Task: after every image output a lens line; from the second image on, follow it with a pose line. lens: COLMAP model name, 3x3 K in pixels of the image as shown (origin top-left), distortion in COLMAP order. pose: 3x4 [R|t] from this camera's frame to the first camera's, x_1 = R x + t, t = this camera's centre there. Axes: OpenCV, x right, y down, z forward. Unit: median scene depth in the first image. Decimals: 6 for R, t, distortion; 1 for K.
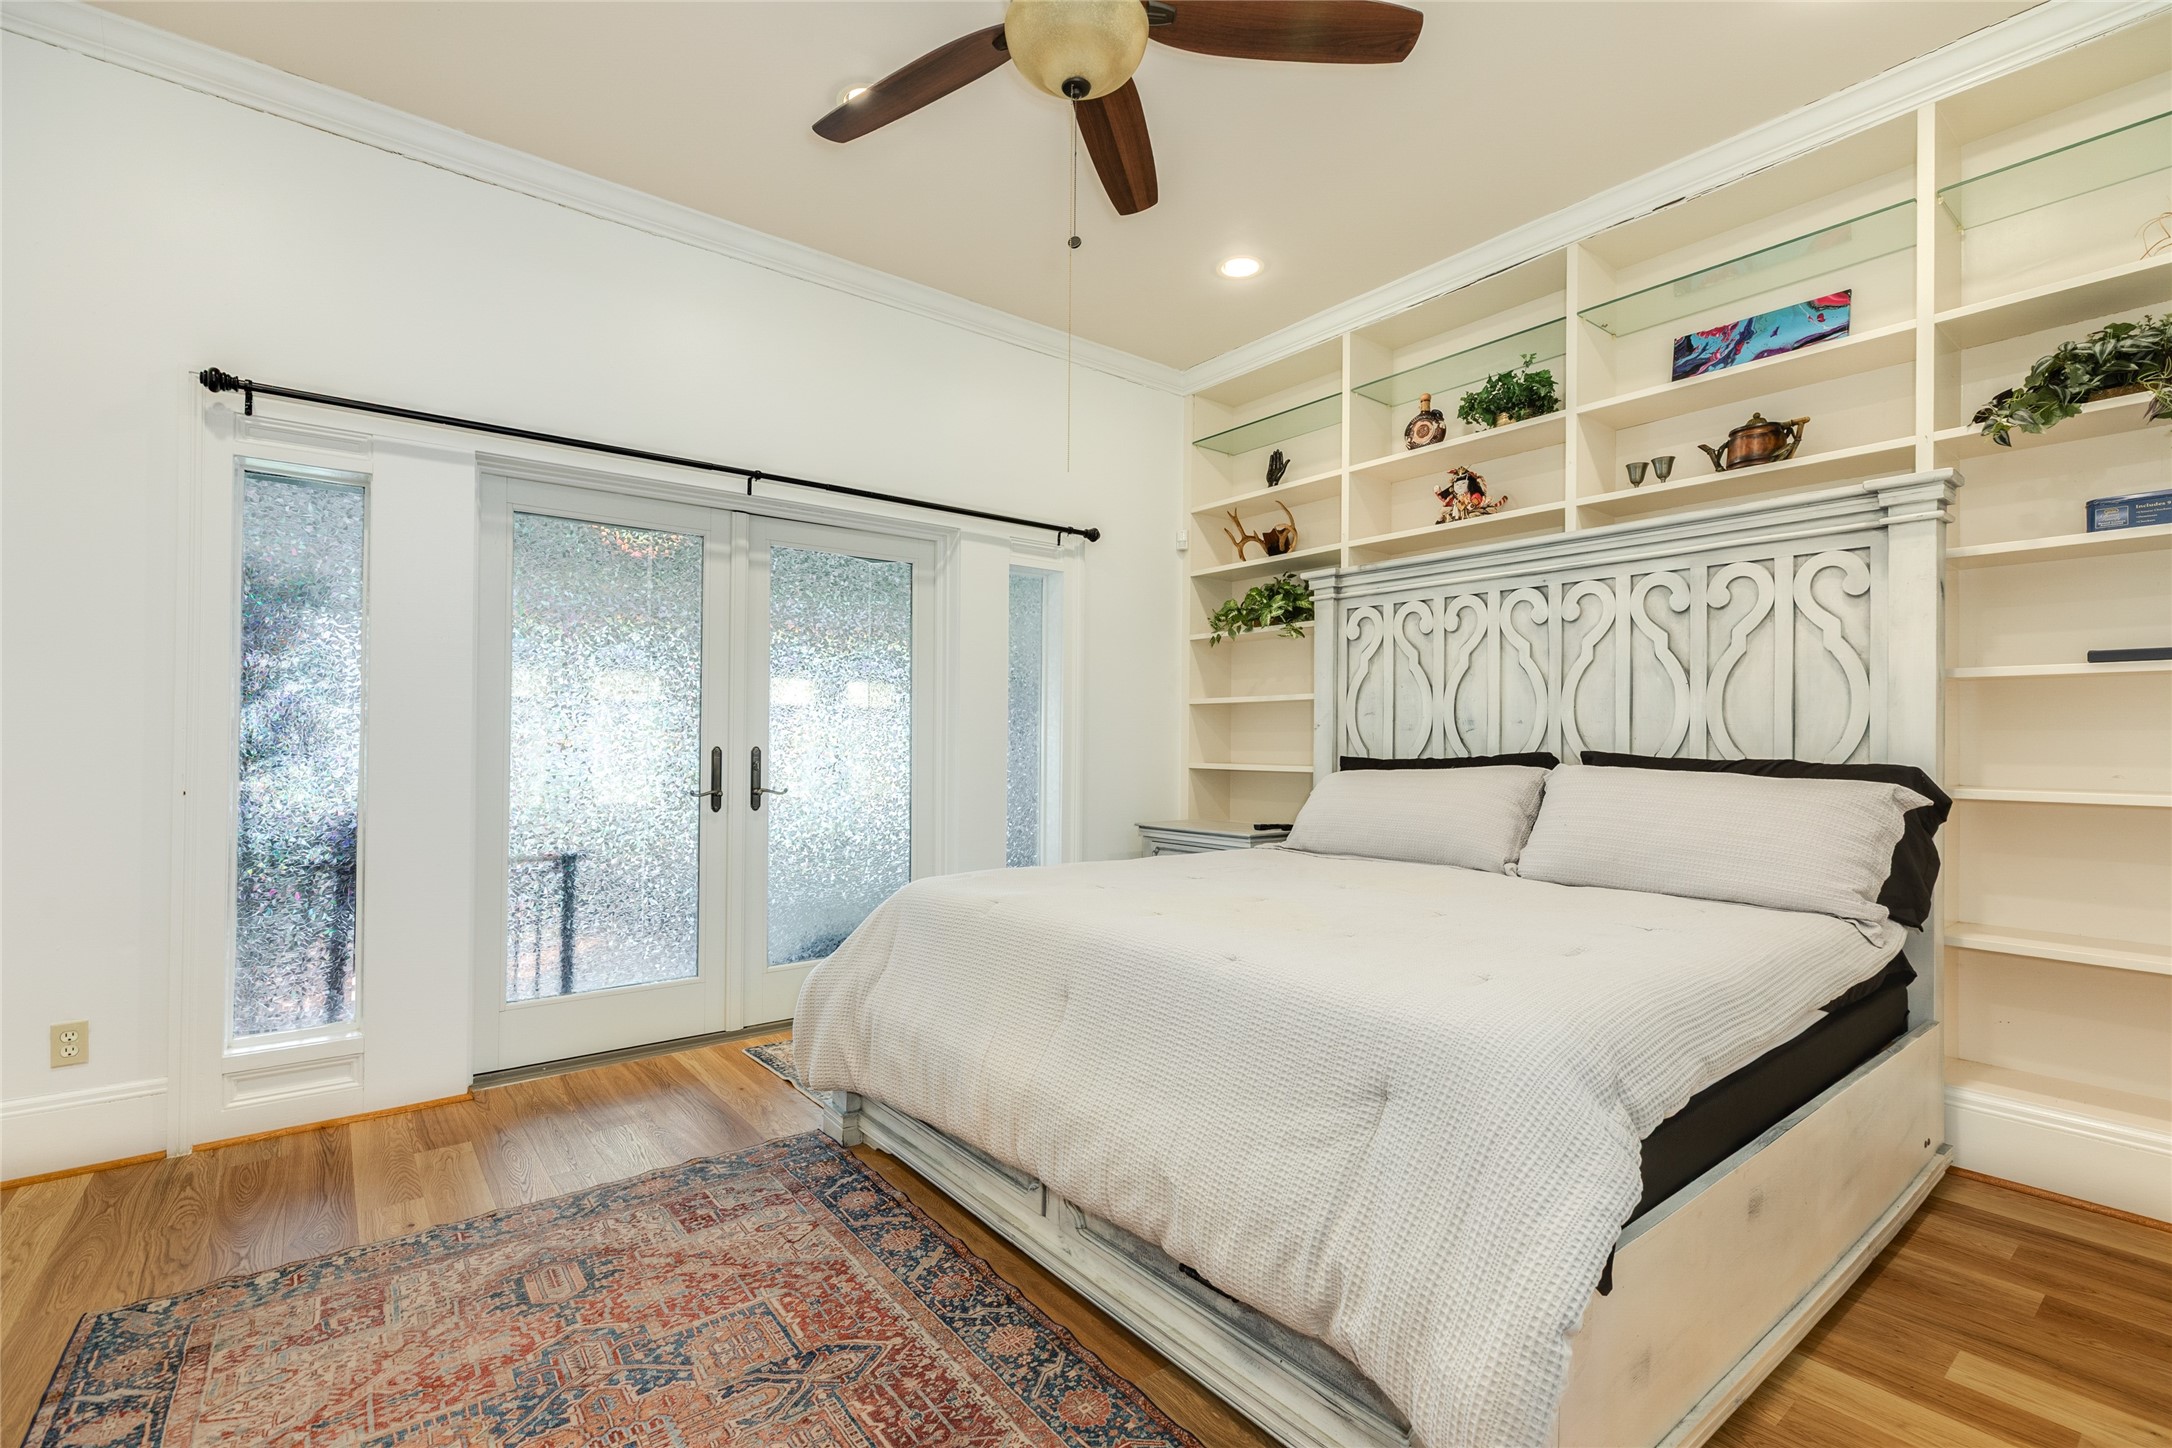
lens RADIAL K [[966.3, 0, 1078.9], [0, 966.3, 724.7], [0, 0, 1]] dist [0.004045, -0.000229]
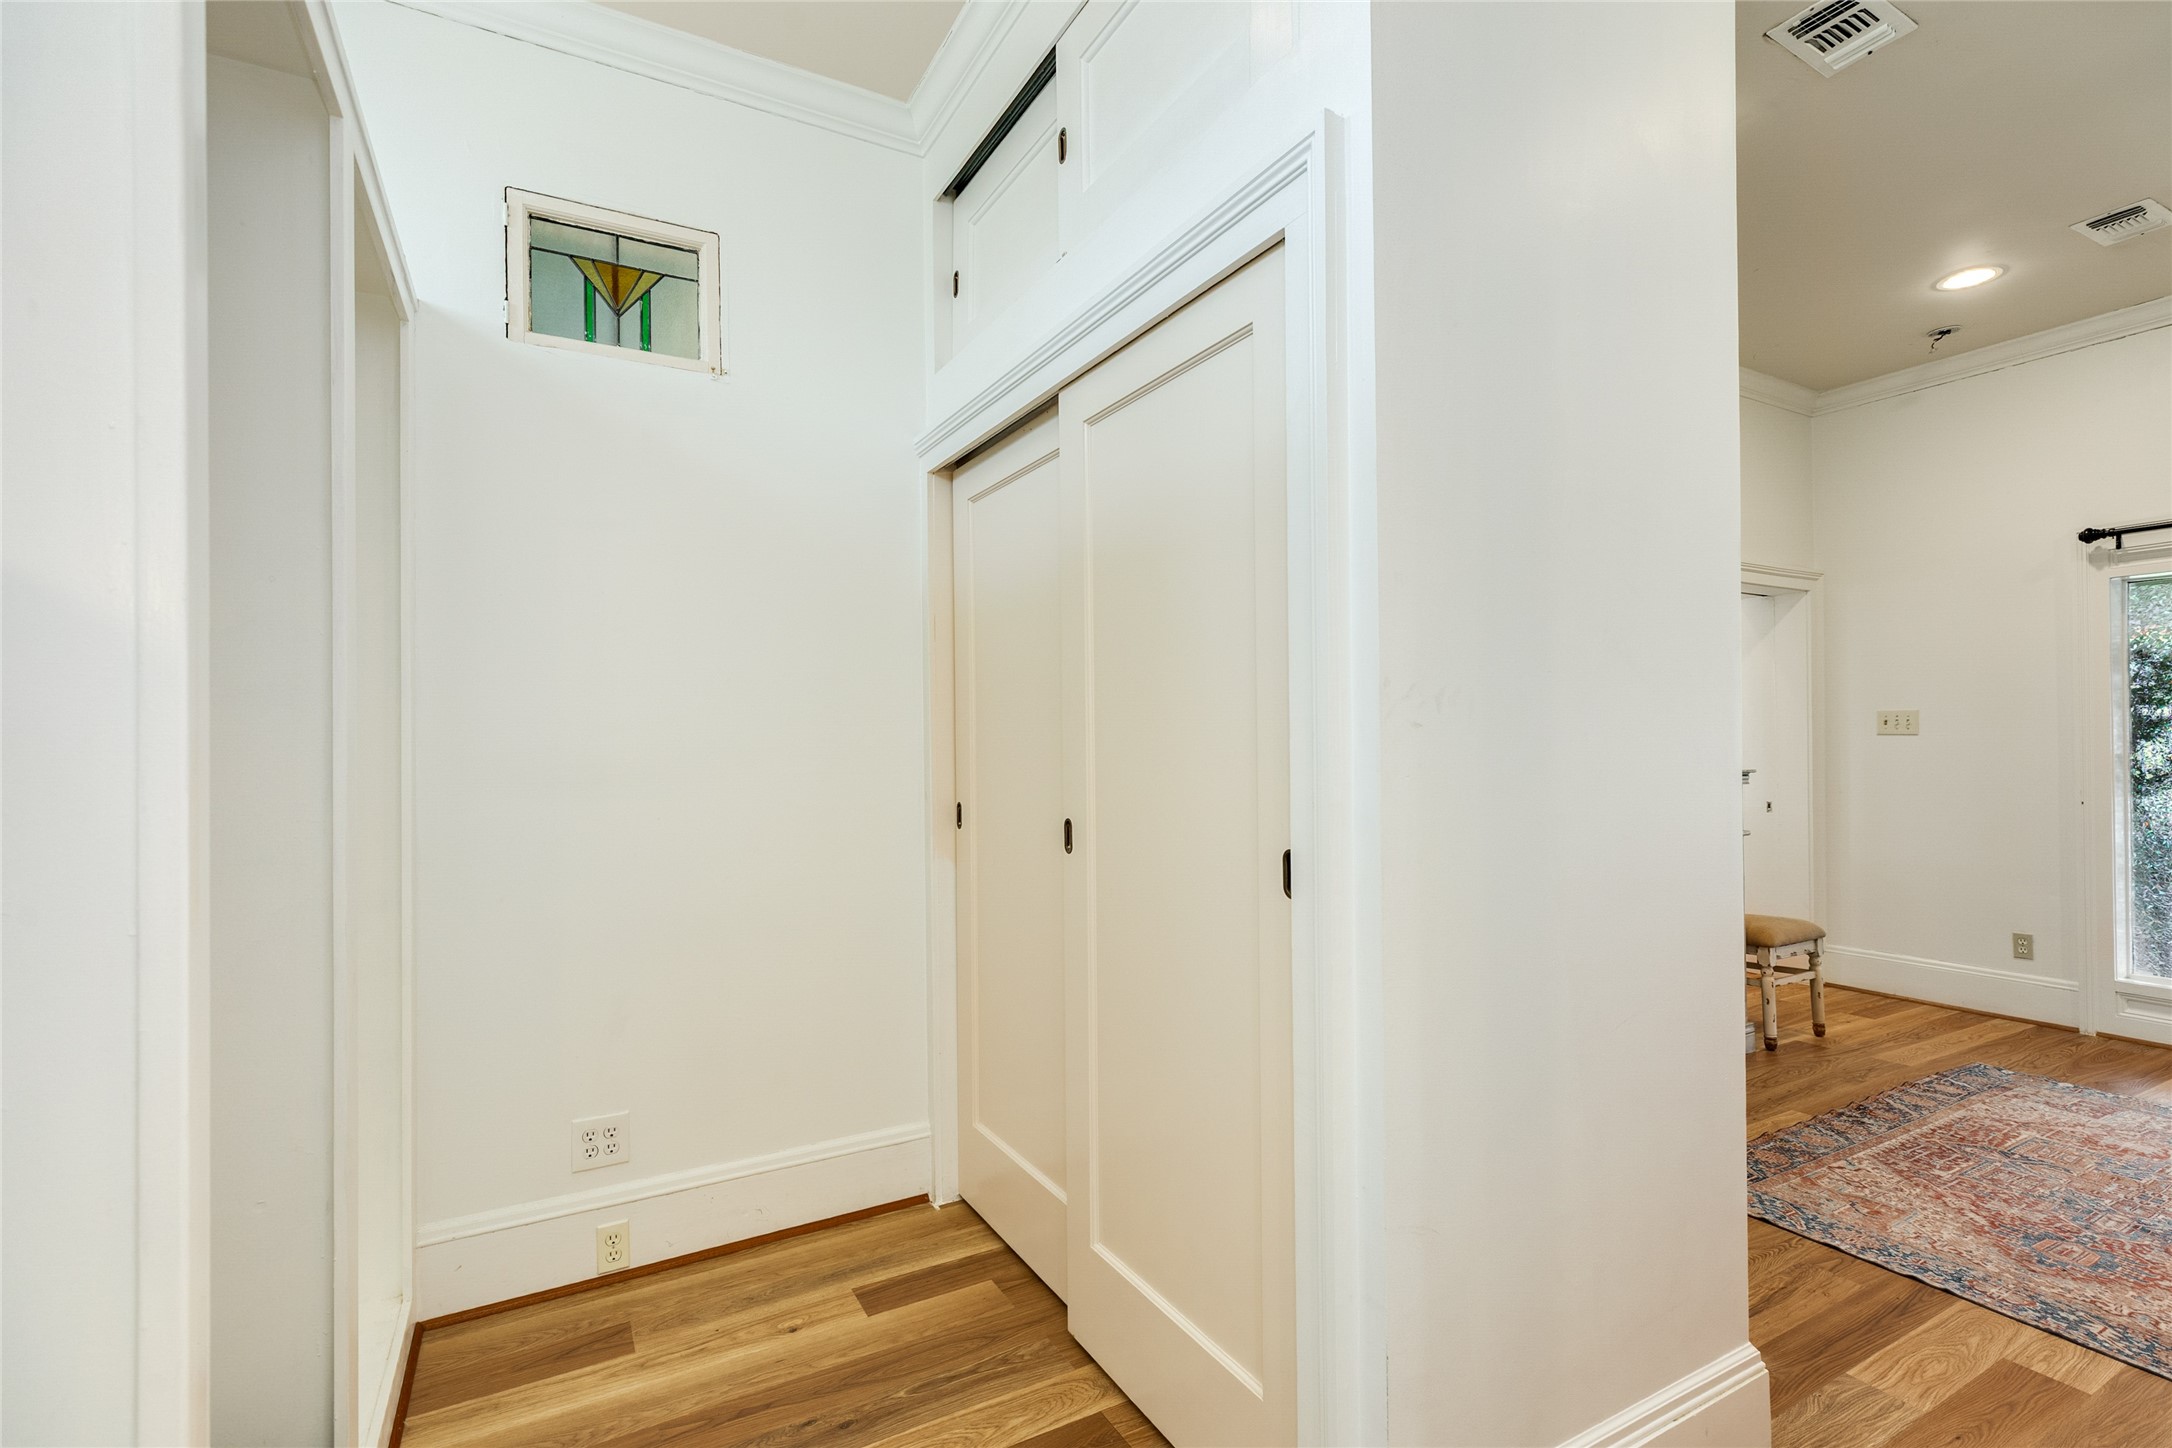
lens RADIAL K [[966.3, 0, 1087.9], [0, 966.3, 731.2], [0, 0, 1]] dist [0.004045, -0.000229]
pose [[-0.160857, -0.011429, -0.986912, 0.858219], [0.027881, 0.999481, -0.016118, -0.064509], [0.986584, -0.030109, -0.160455, -0.319779]]
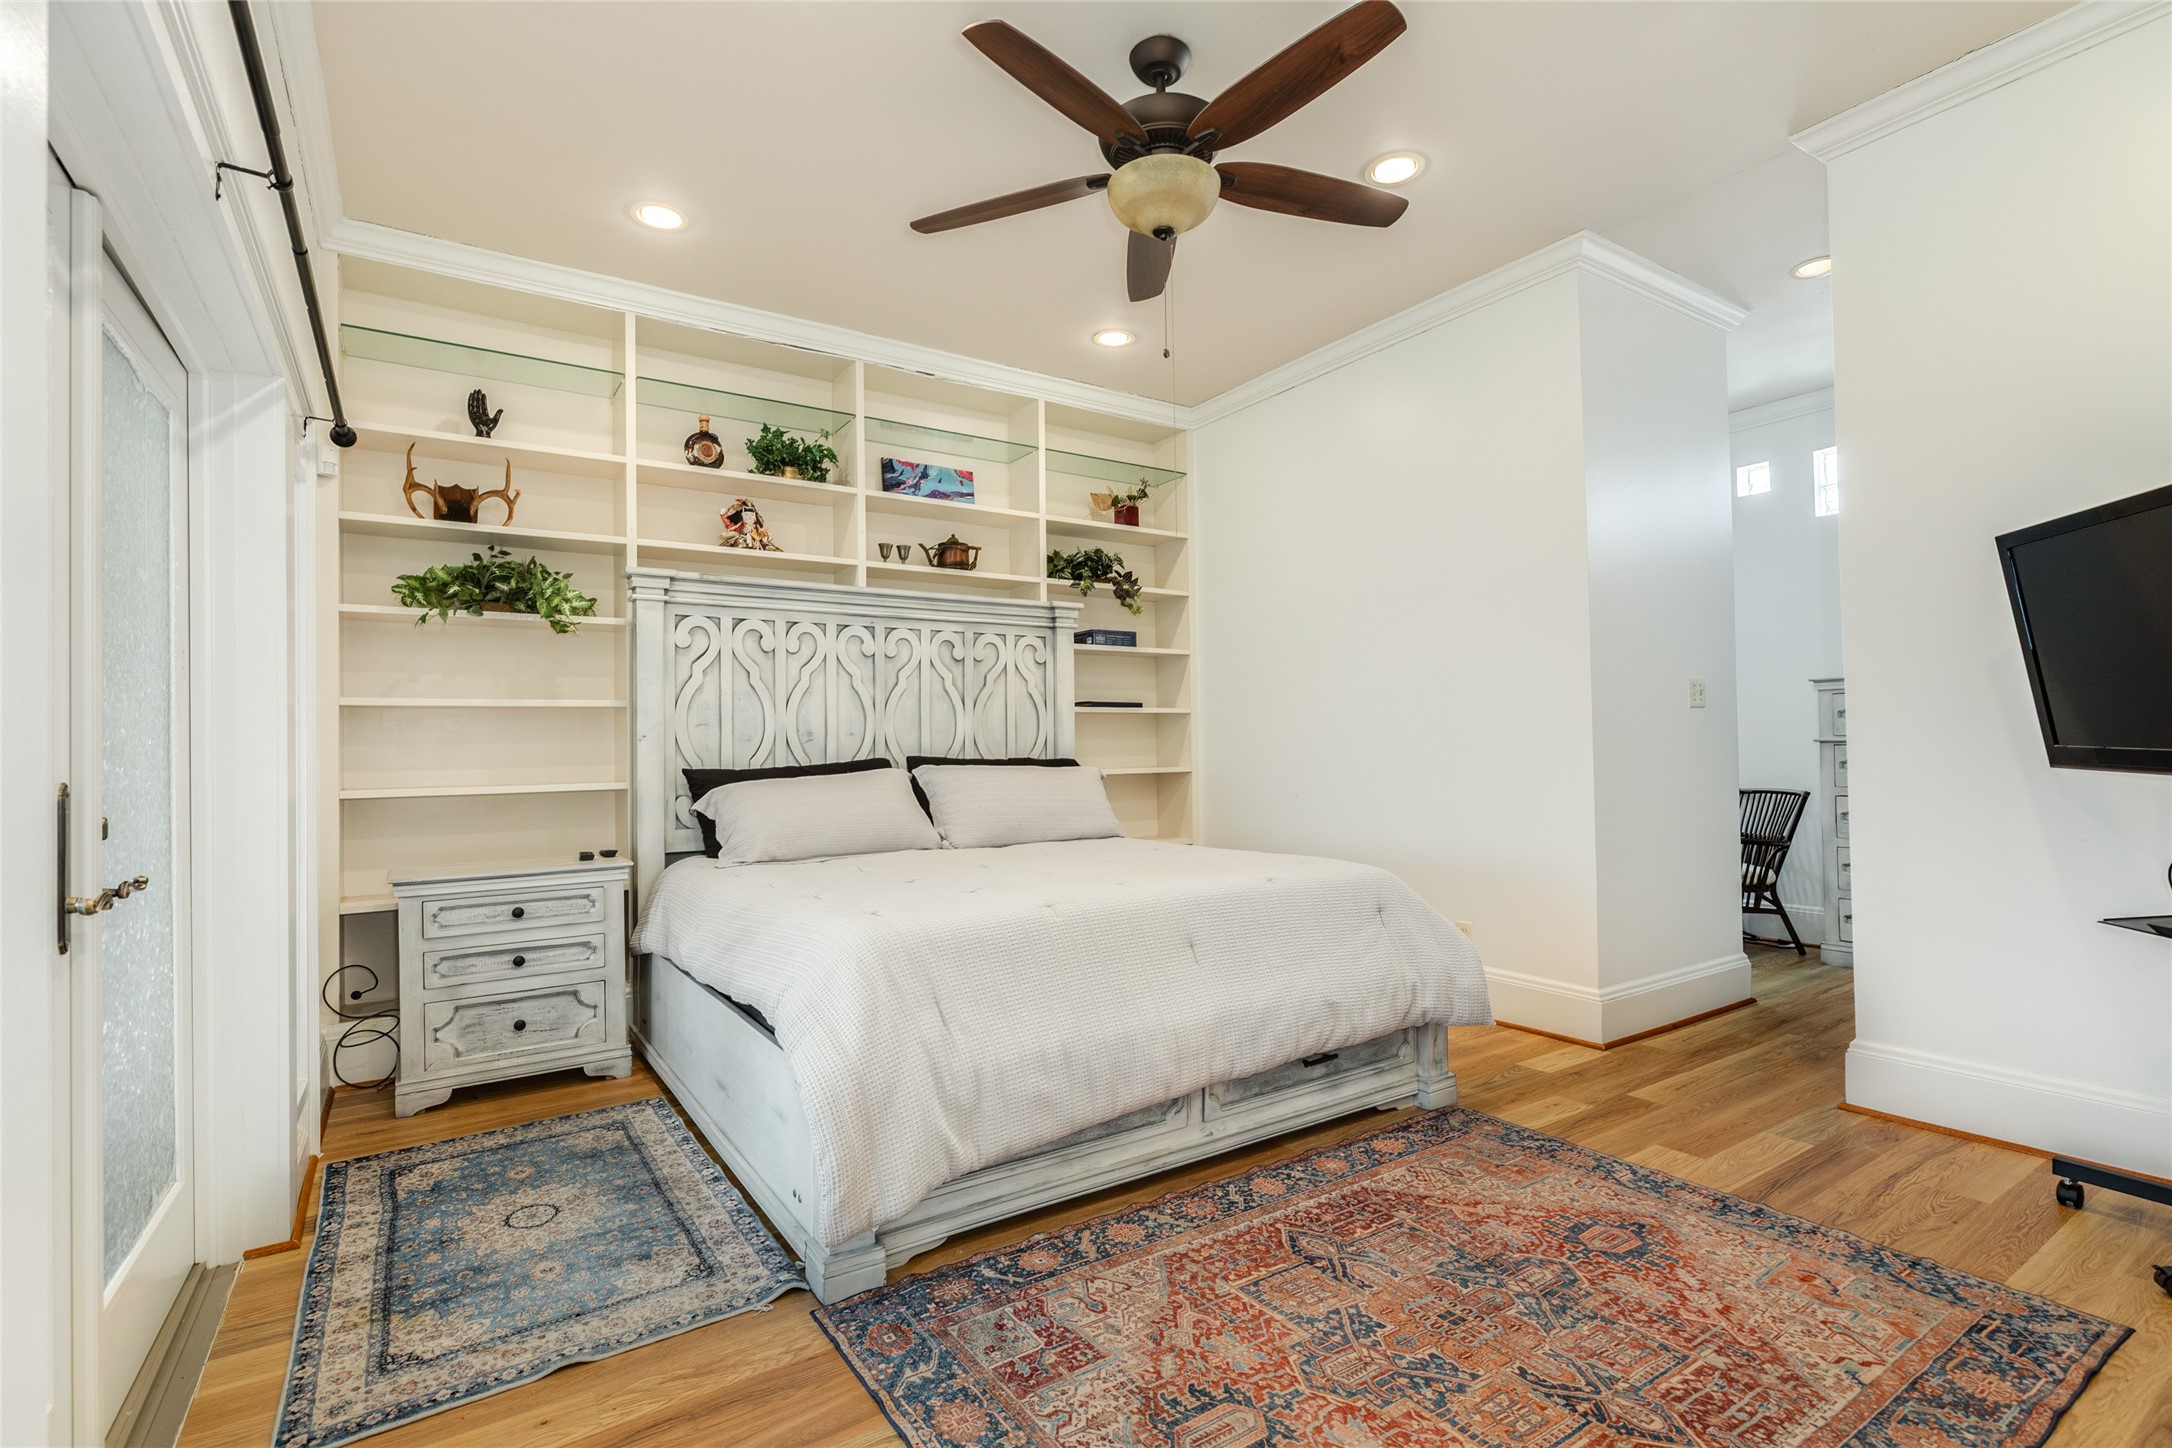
lens RADIAL K [[1016.7, 0, 1078.6], [0, 1016.7, 739.1], [0, 0, 1]] dist [-0.033419, -0.000342]
pose [[0.073220, 0.007462, 0.997288, -0.959986], [0.001955, 0.999969, -0.007626, 0.015612], [-0.997314, 0.002508, 0.073203, 0.745229]]
